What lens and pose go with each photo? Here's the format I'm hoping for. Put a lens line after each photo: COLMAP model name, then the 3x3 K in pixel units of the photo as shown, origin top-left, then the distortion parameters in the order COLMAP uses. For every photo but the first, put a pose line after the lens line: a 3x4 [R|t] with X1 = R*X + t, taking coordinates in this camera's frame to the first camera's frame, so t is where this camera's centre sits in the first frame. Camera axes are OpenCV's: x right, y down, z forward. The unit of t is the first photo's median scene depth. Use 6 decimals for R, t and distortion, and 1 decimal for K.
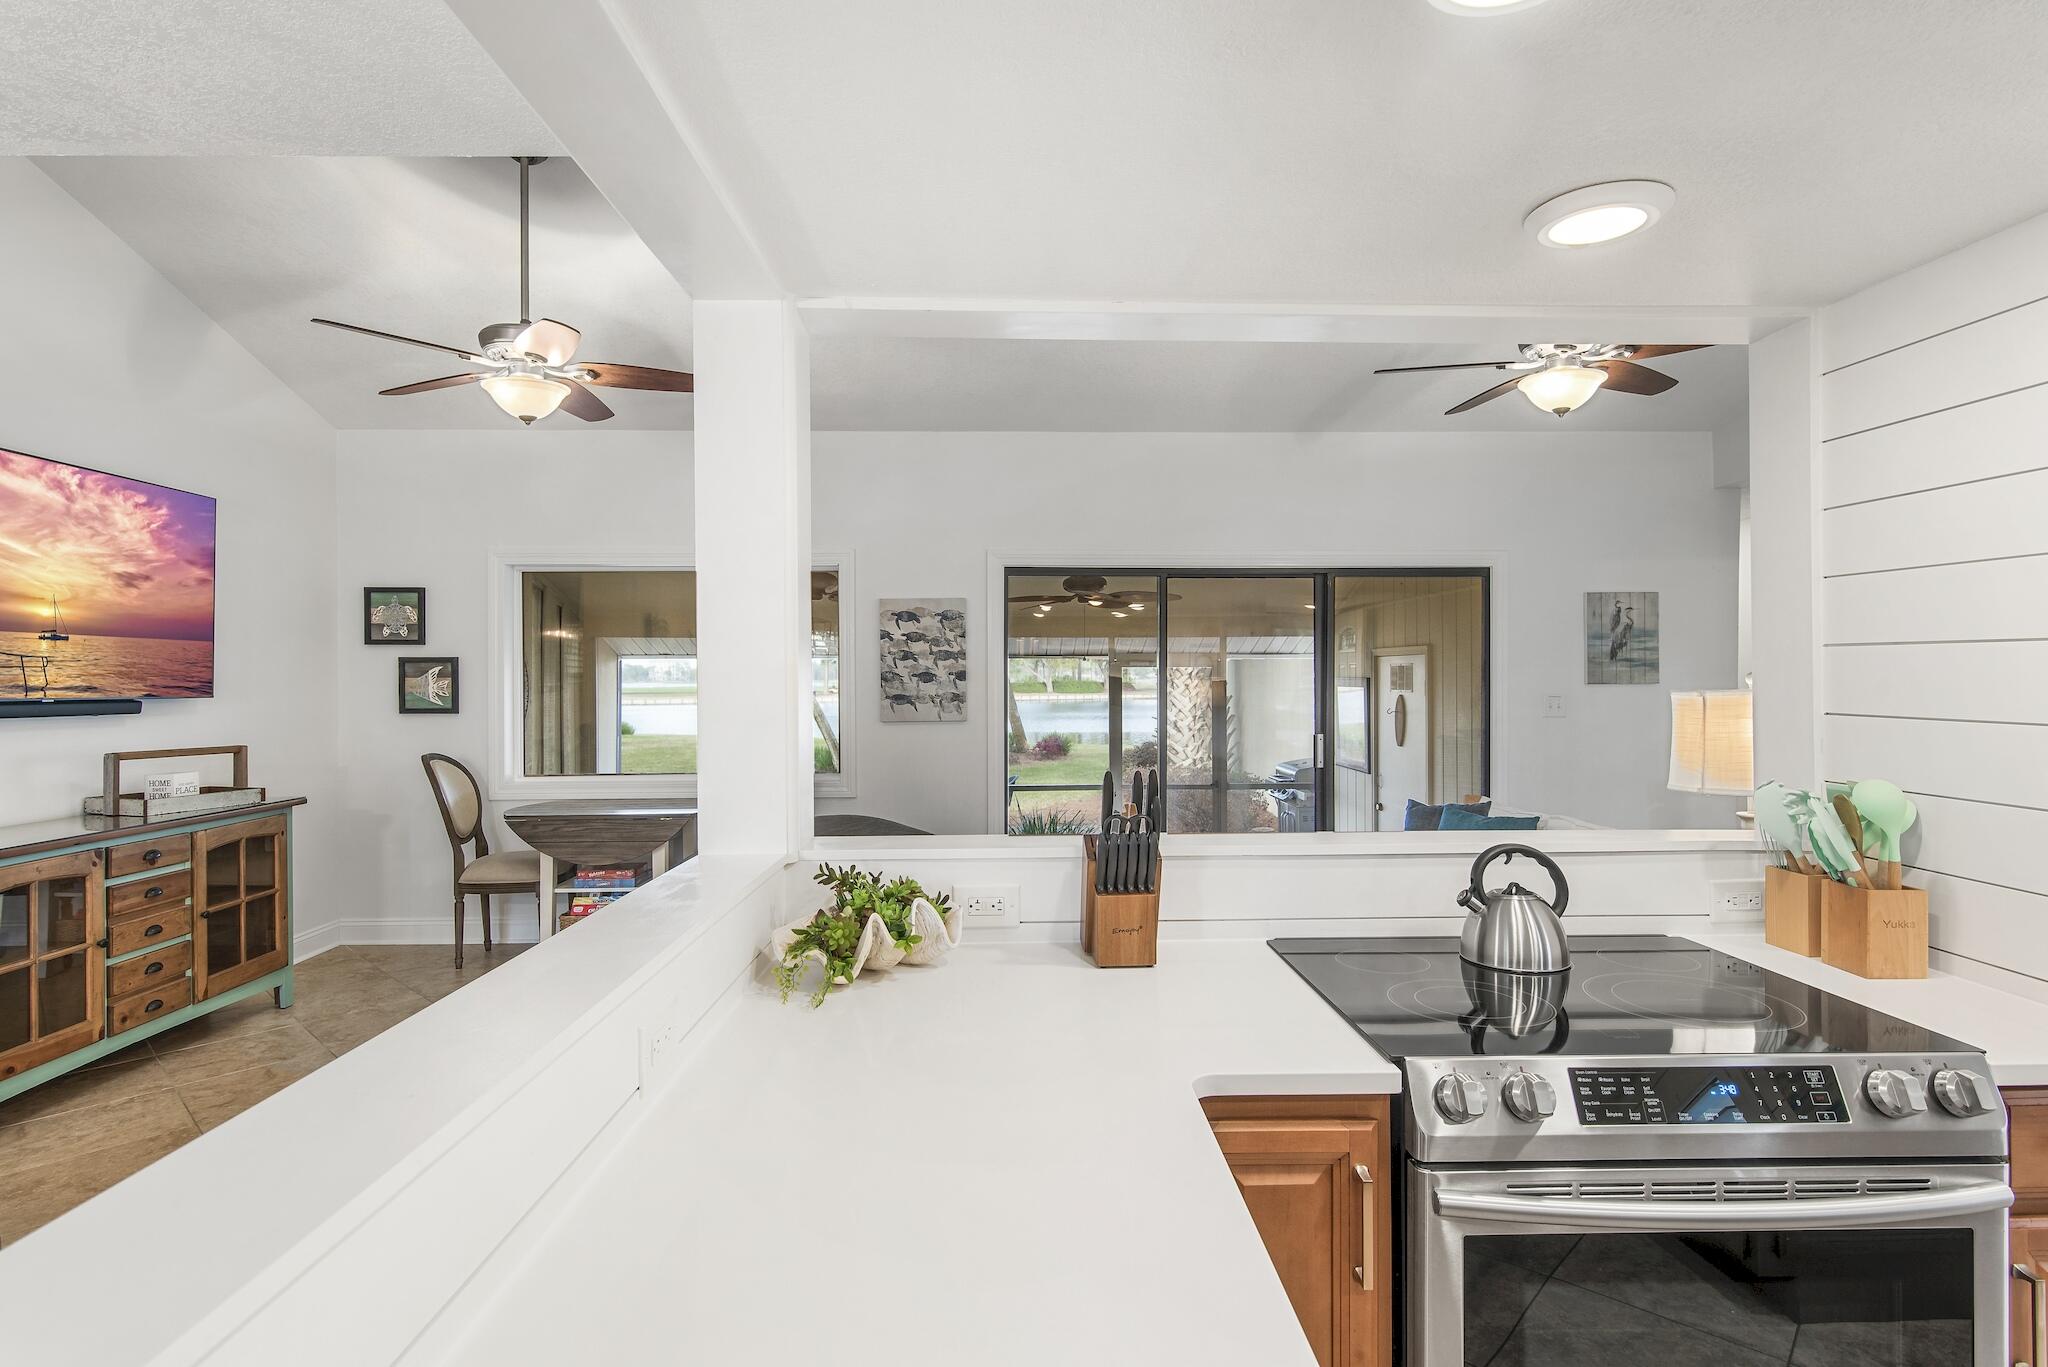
lens RADIAL K [[1008.5, 0, 1037.2], [0, 1008.5, 676.4], [0, 0, 1]] dist [0.000935, 0.001922]
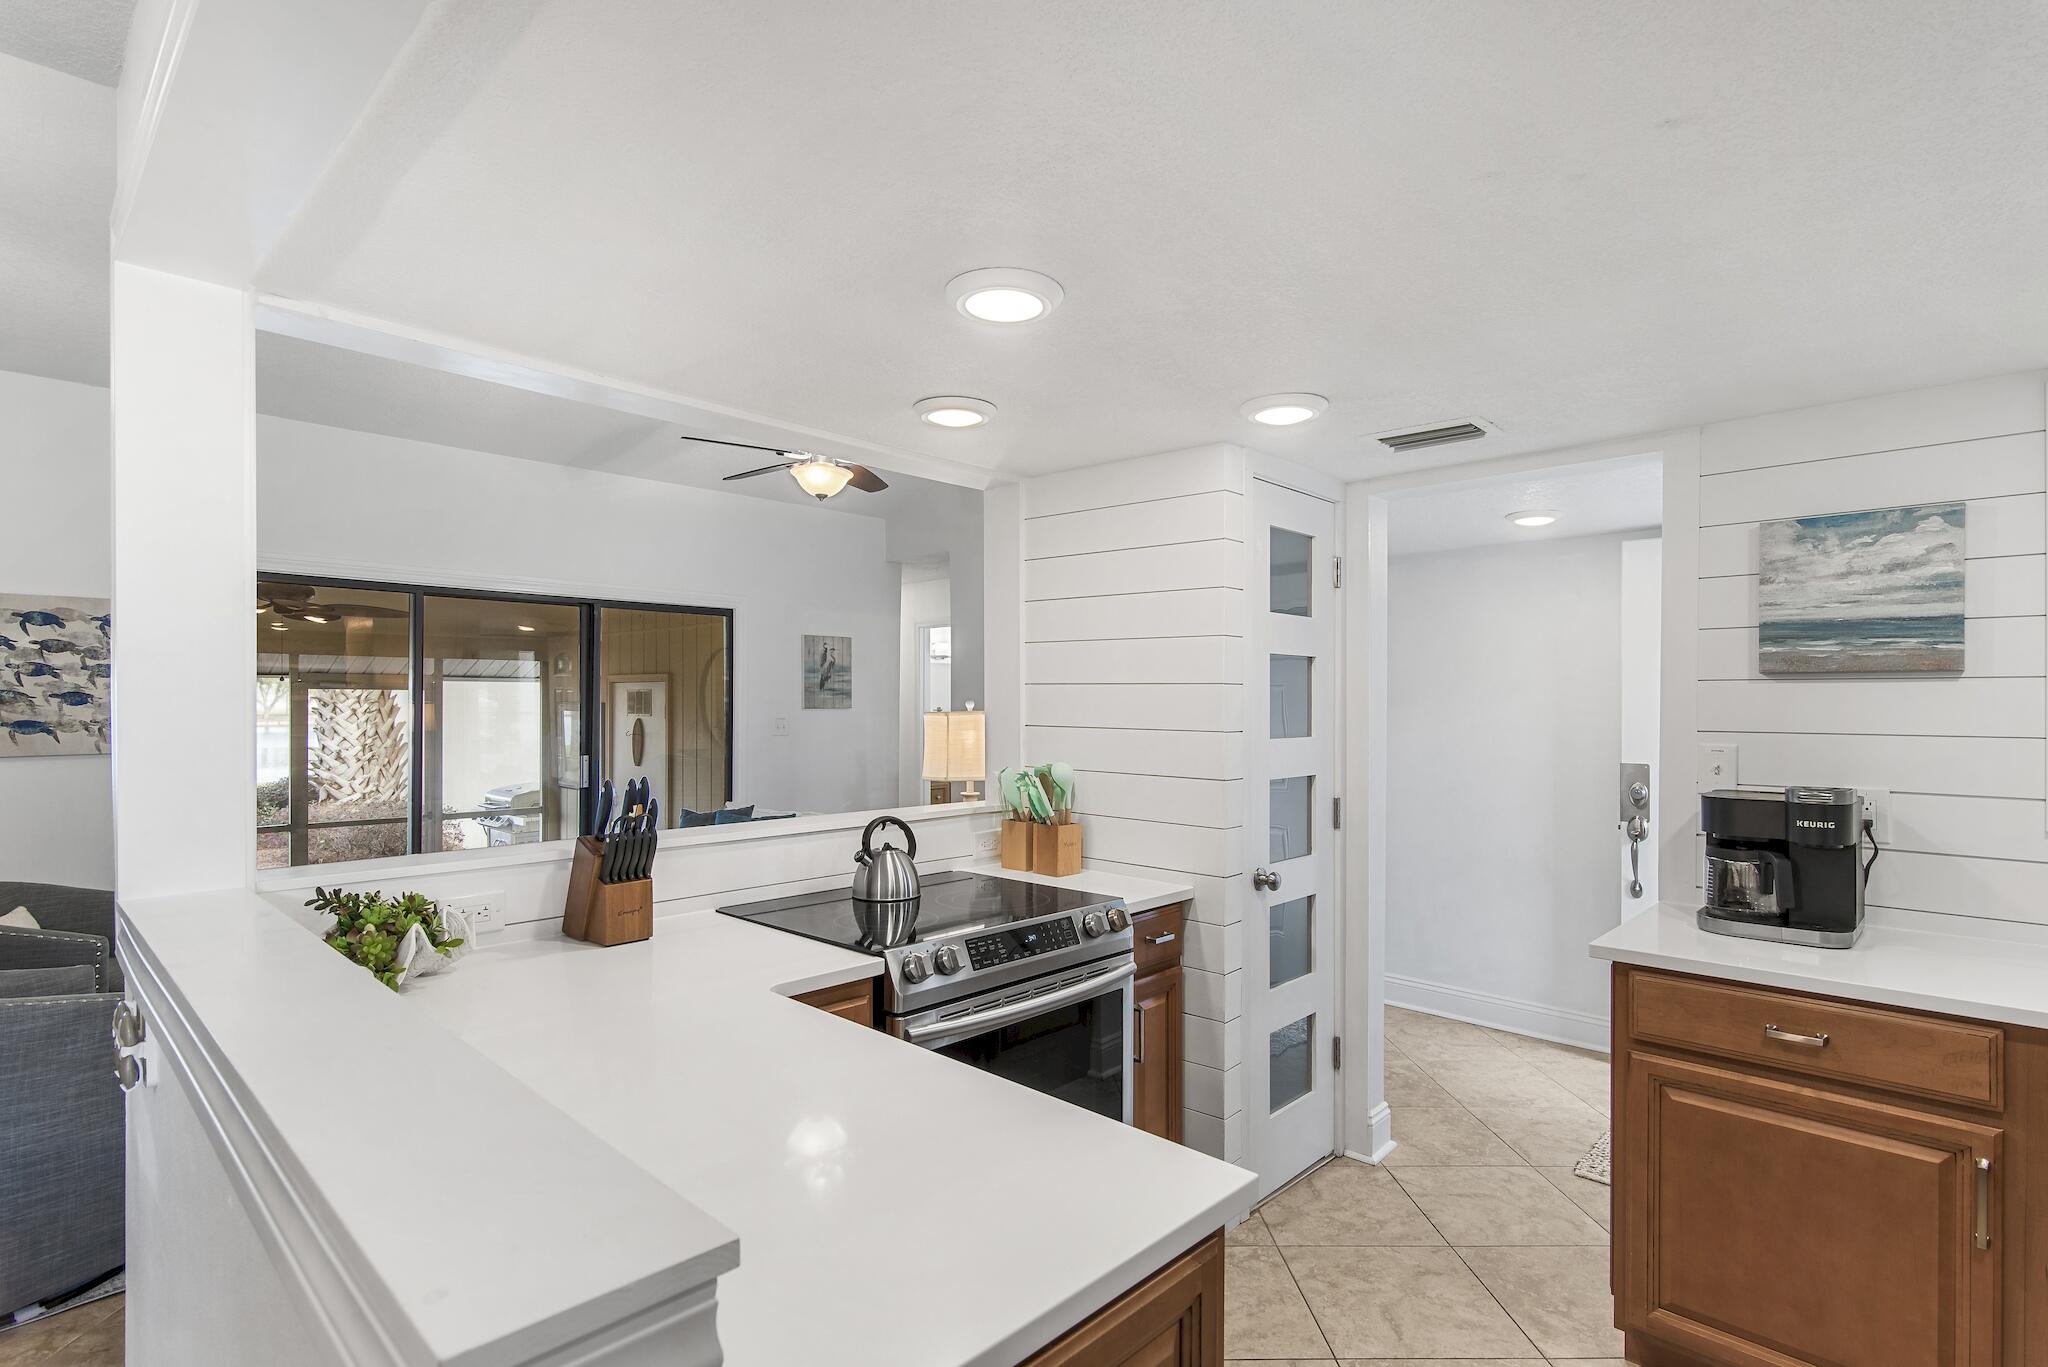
lens RADIAL K [[1008.5, 0, 995.8], [0, 1008.5, 695.4], [0, 0, 1]] dist [0.000935, 0.001922]
pose [[0.718393, 0.011009, 0.695551, -0.159801], [-0.006445, 0.999937, -0.009170, 0.001165], [-0.695608, 0.002105, 0.718418, -0.059300]]
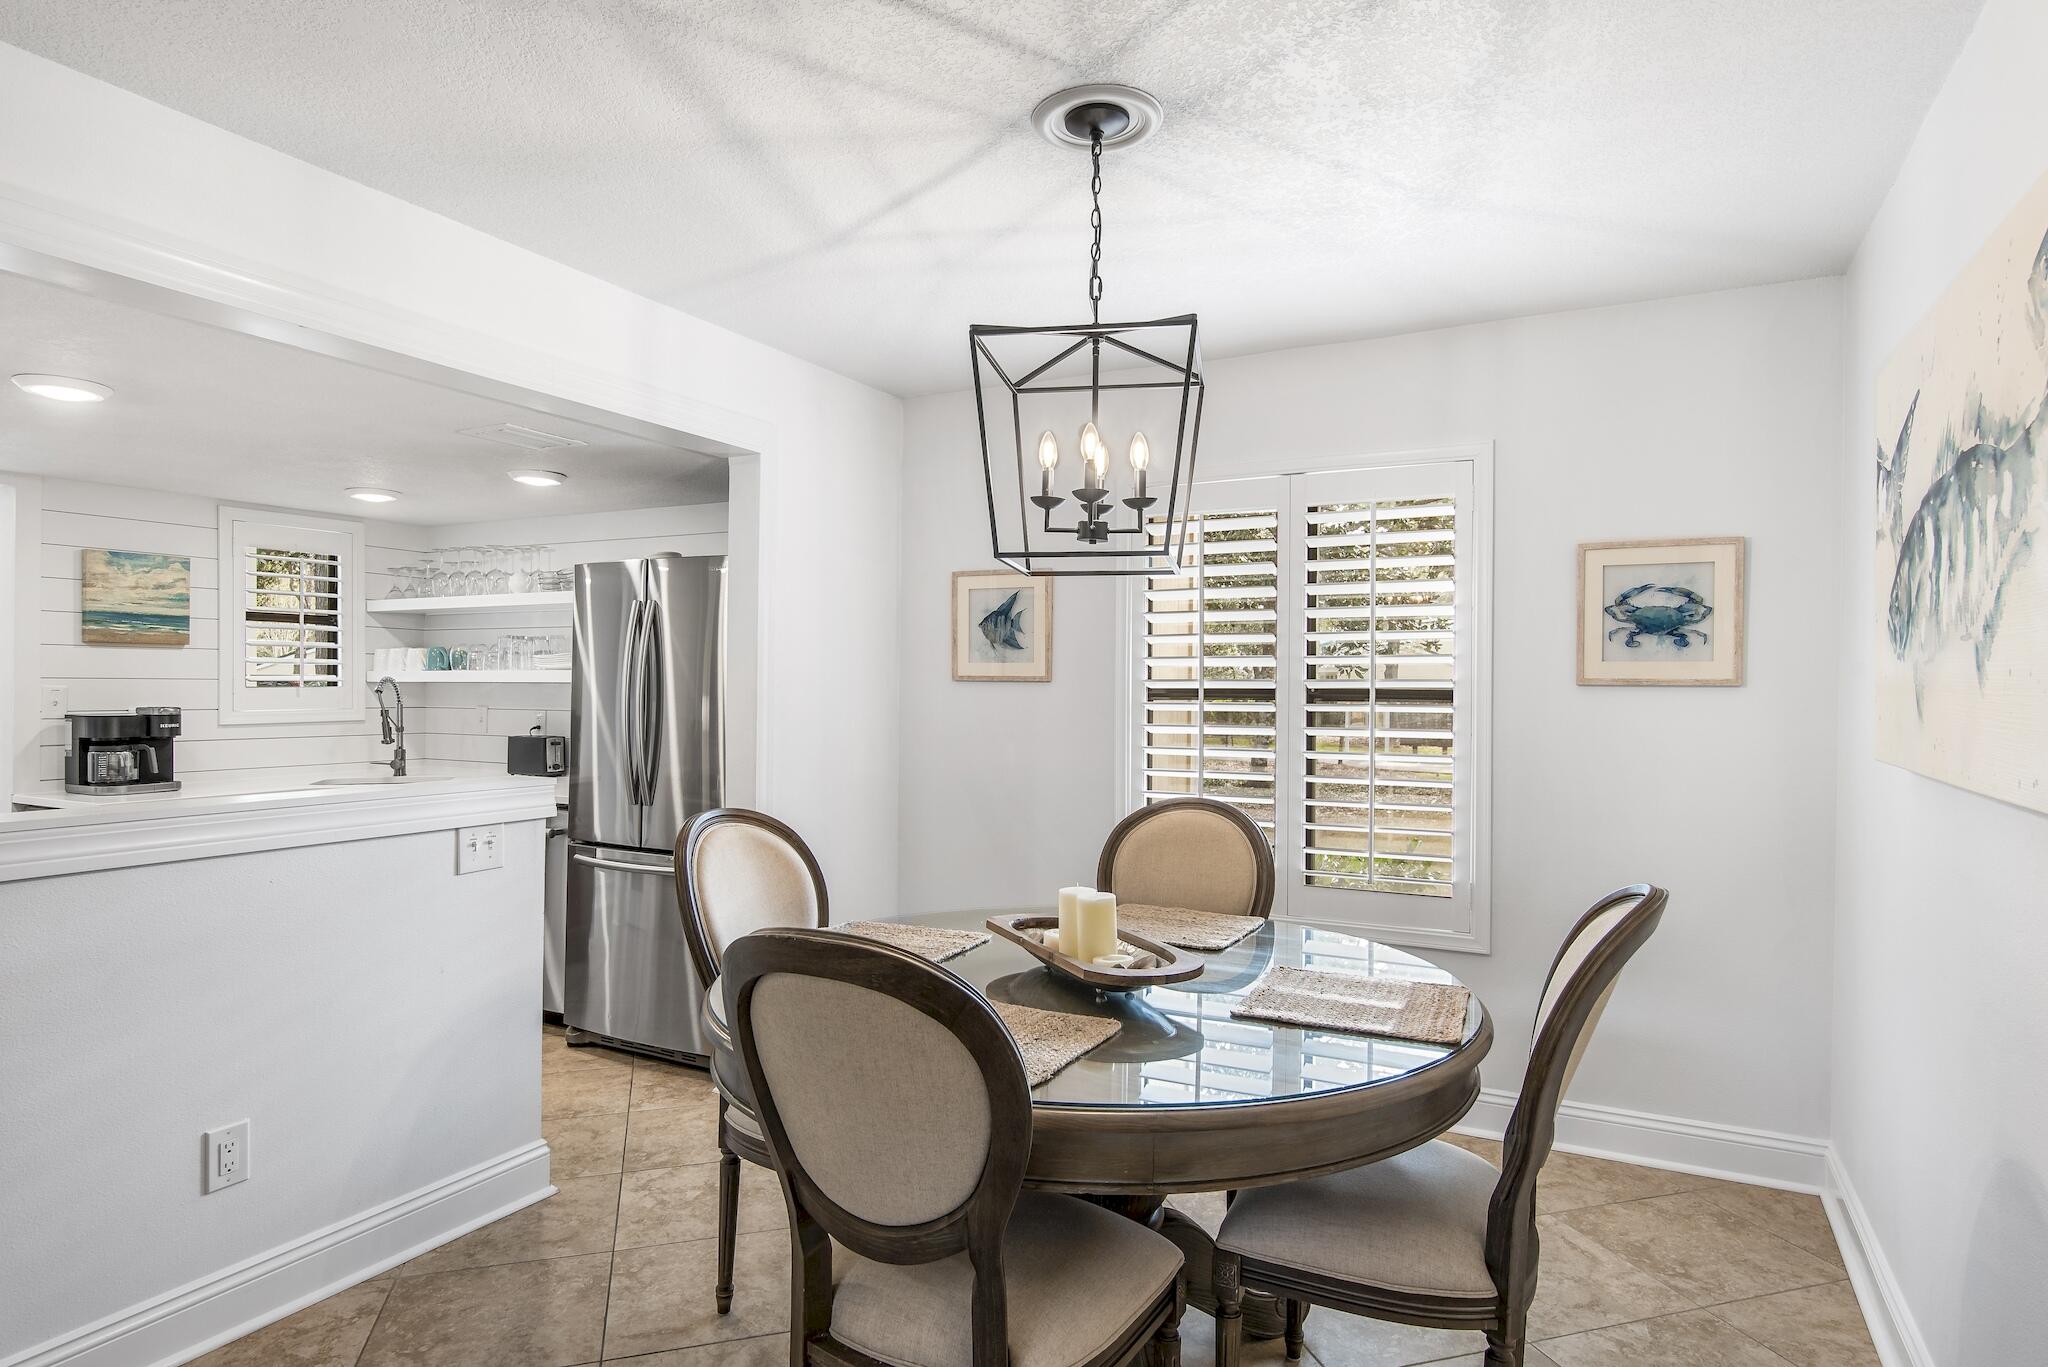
lens RADIAL K [[1167.3, 0, 1035.7], [0, 1167.3, 690.6], [0, 0, 1]] dist [0.006160, 0.002029]
pose [[-0.870463, -0.004615, 0.492213, -0.673176], [-0.003534, 0.999989, 0.003127, 0.017093], [-0.492222, 0.000982, -0.870469, 0.485527]]
